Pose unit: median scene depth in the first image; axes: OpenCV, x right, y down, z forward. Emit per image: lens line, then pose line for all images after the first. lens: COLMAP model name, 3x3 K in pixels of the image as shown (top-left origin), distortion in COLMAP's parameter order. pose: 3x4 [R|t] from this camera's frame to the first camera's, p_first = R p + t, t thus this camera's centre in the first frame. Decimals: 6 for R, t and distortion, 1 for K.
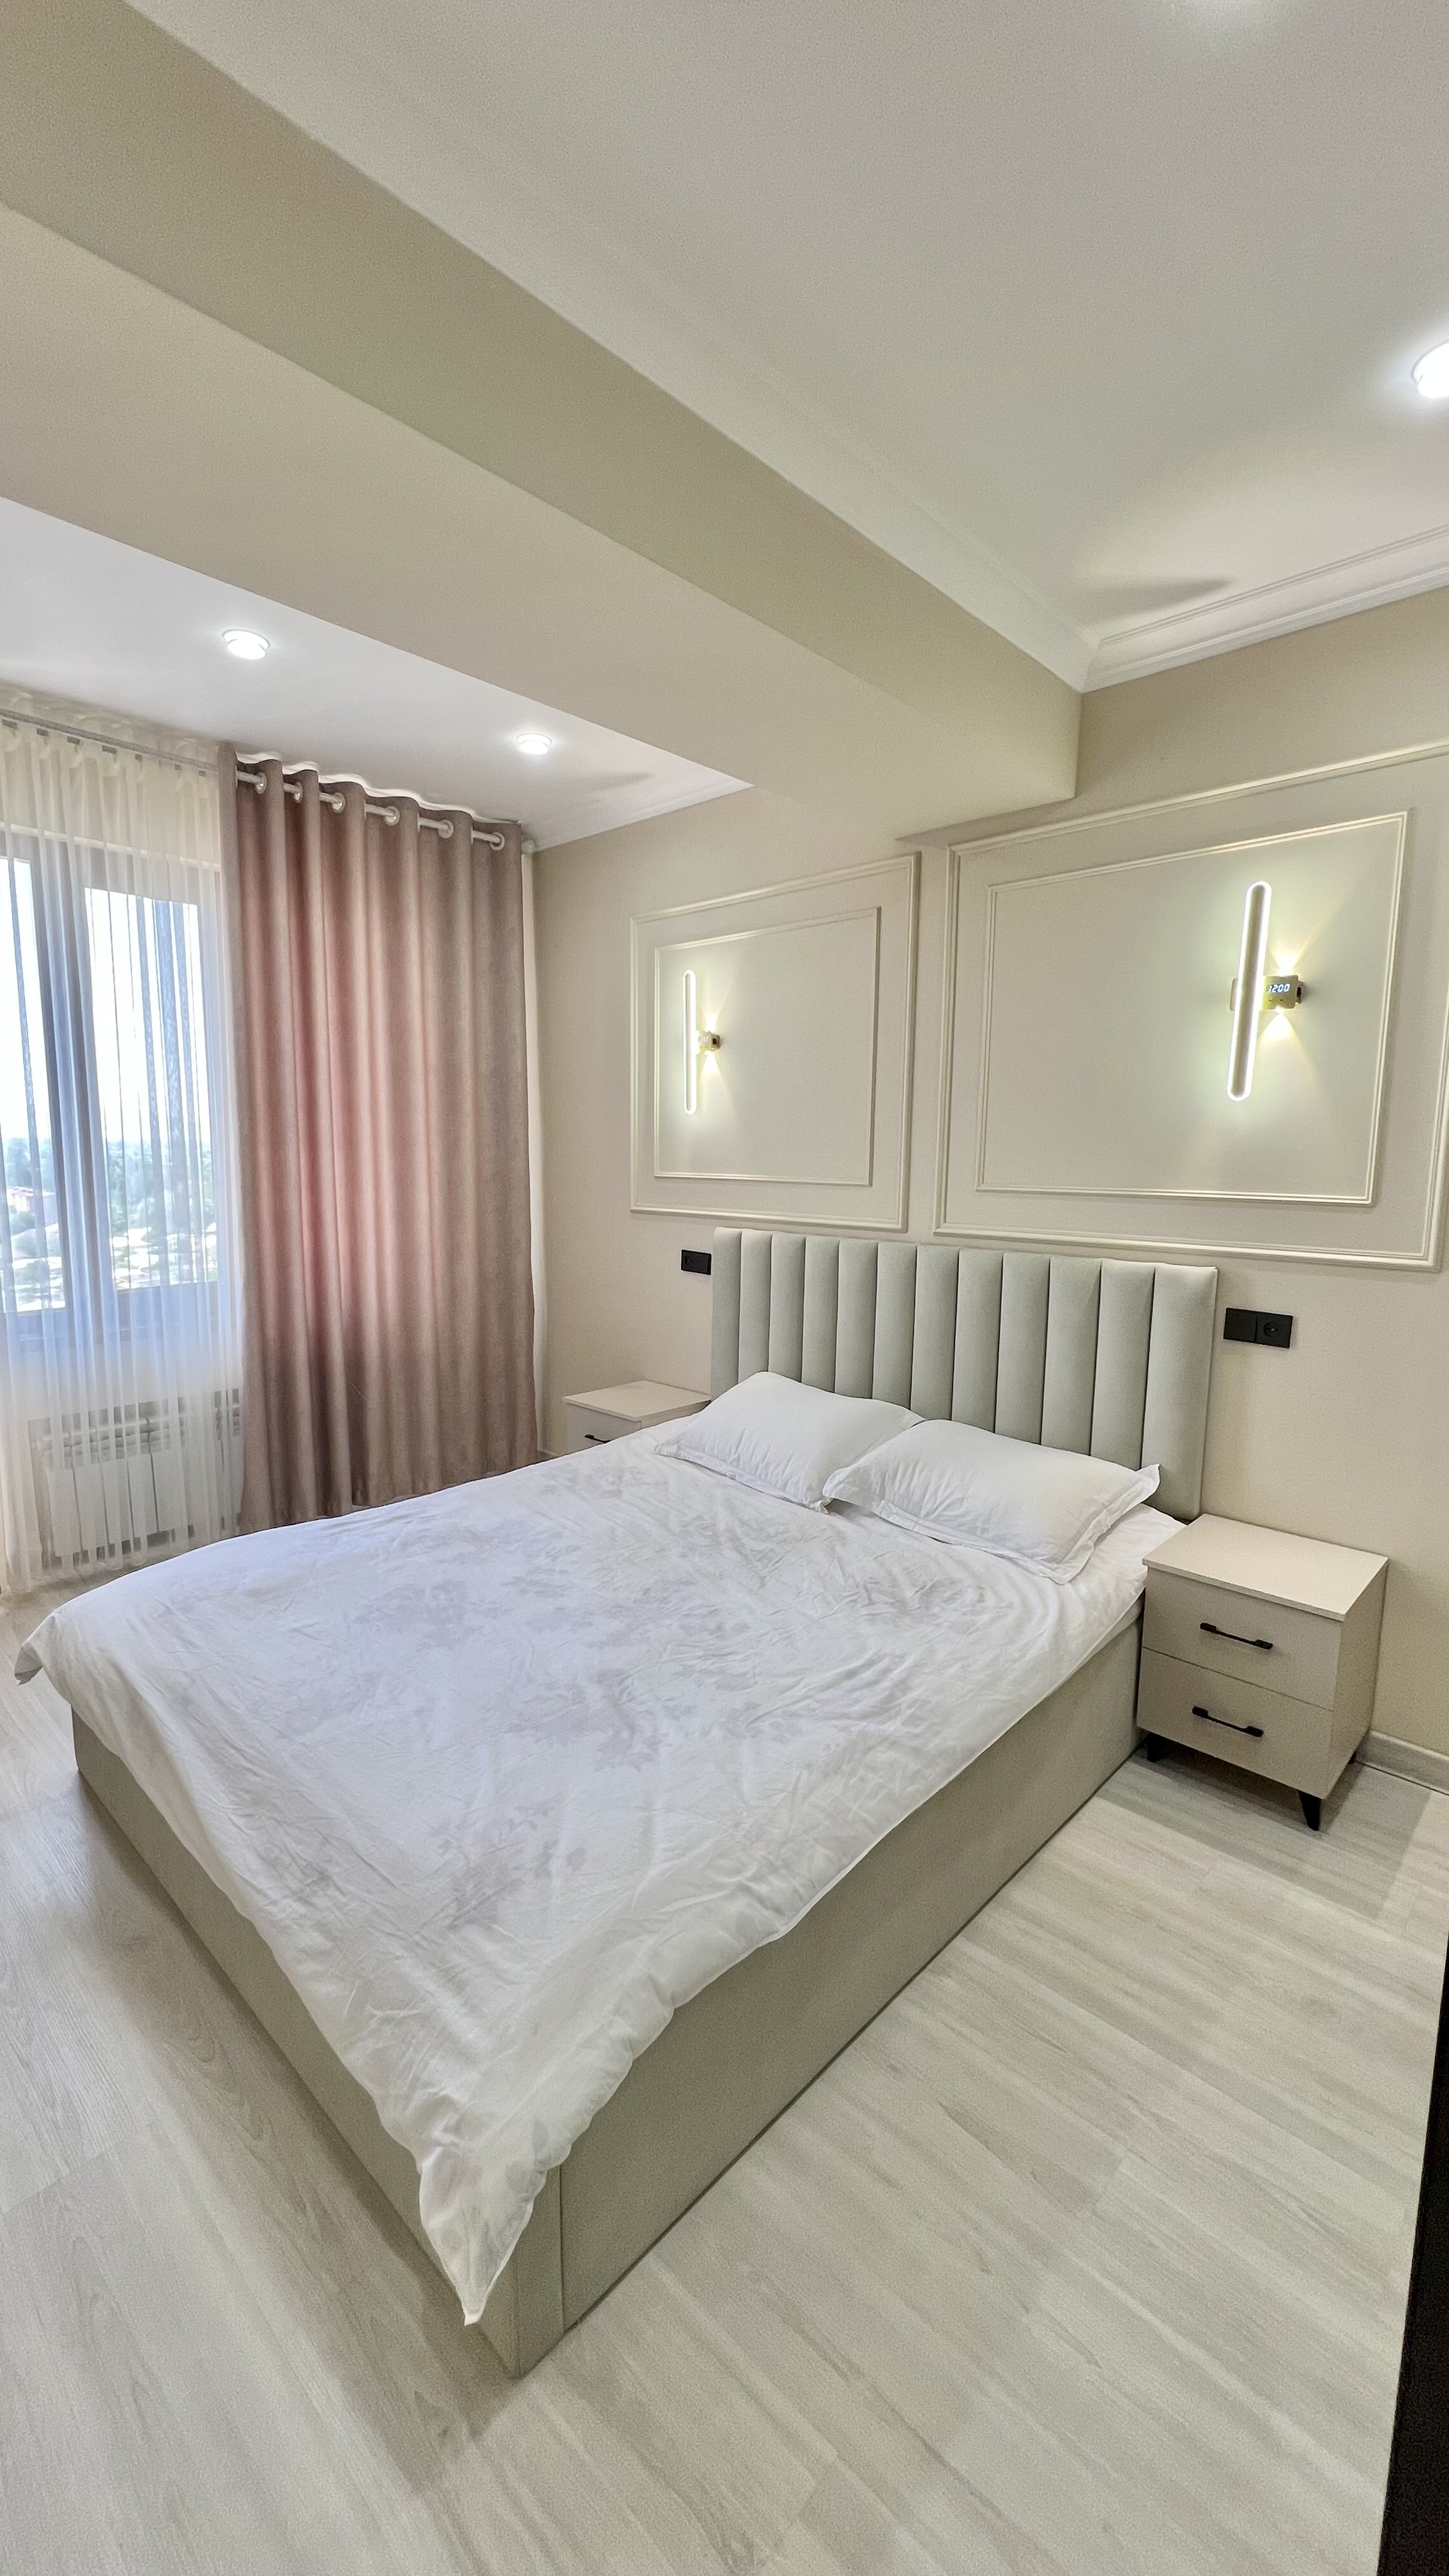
lens RADIAL K [[1031.2, 0, 732.9], [0, 1031.2, 1283.6], [0, 0, 1]] dist [-0.002118, -0.000039]
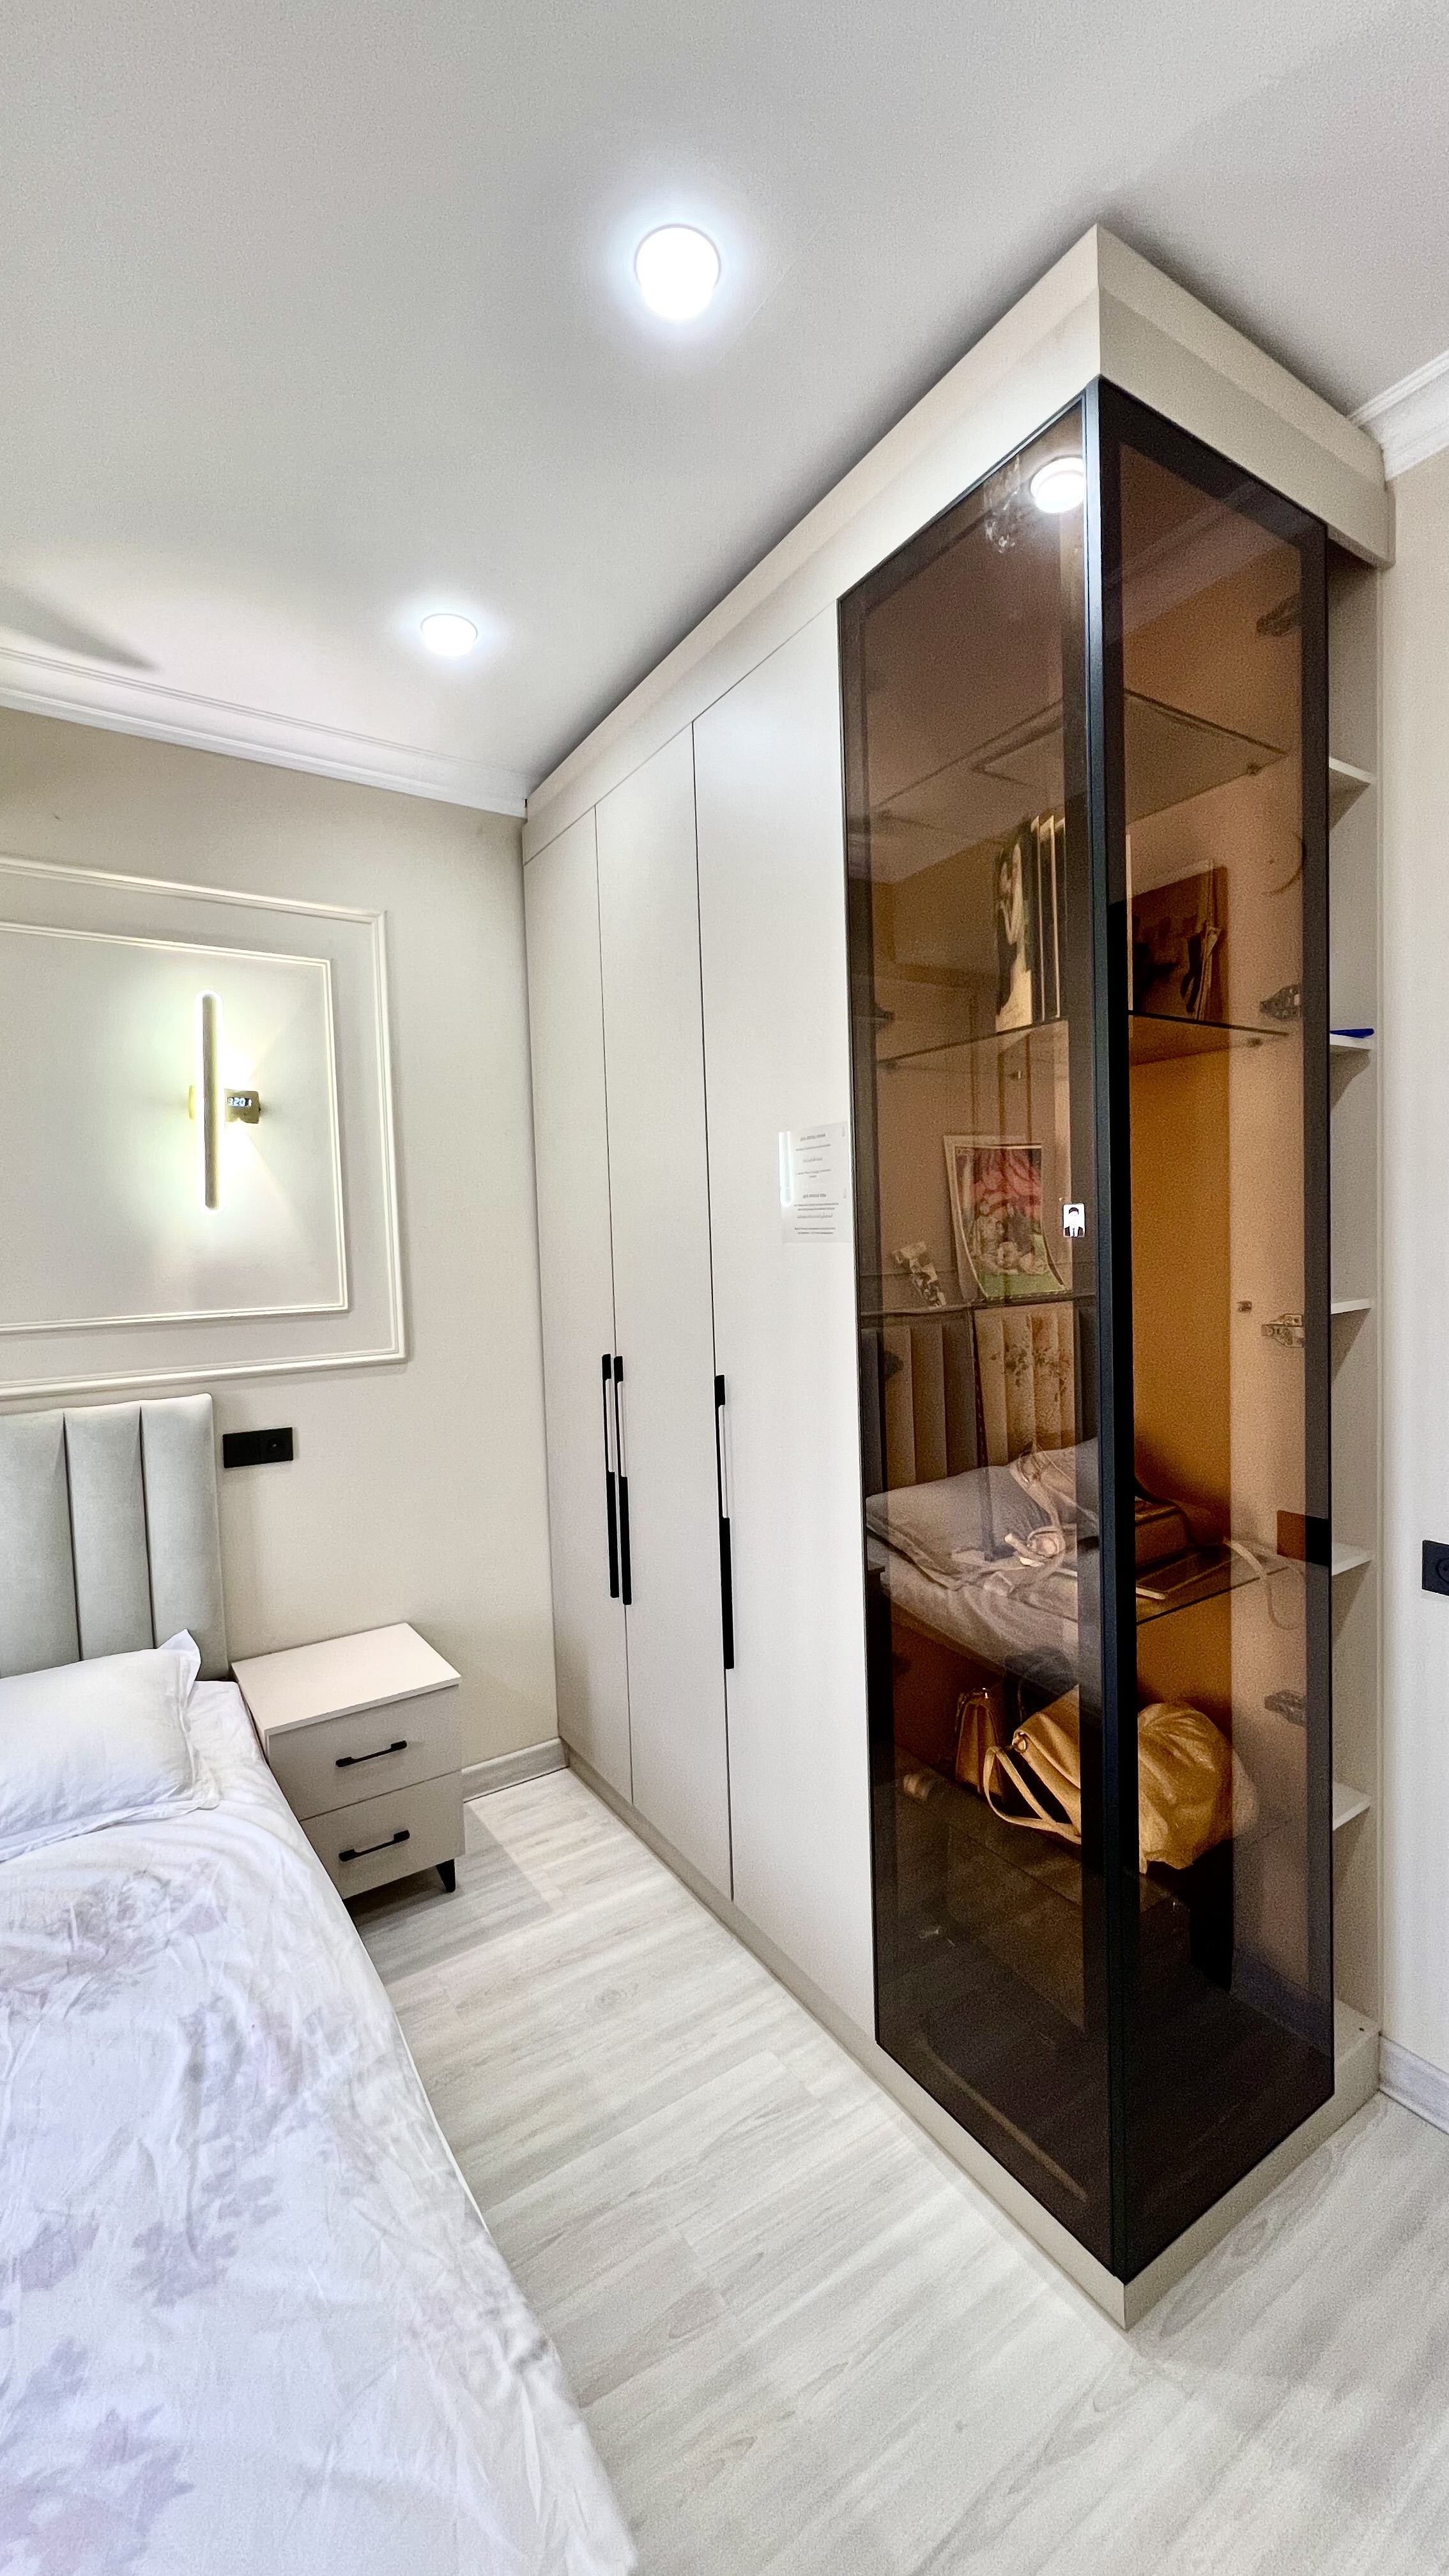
lens RADIAL K [[1025.1, 0, 730.9], [0, 1025.1, 1284.5], [0, 0, 1]] dist [-0.001922, 0.000887]
pose [[0.216227, -0.062253, 0.974356, -0.383050], [0.161544, 0.986491, 0.027179, -0.074773], [-0.962886, 0.151524, 0.223363, 0.406624]]
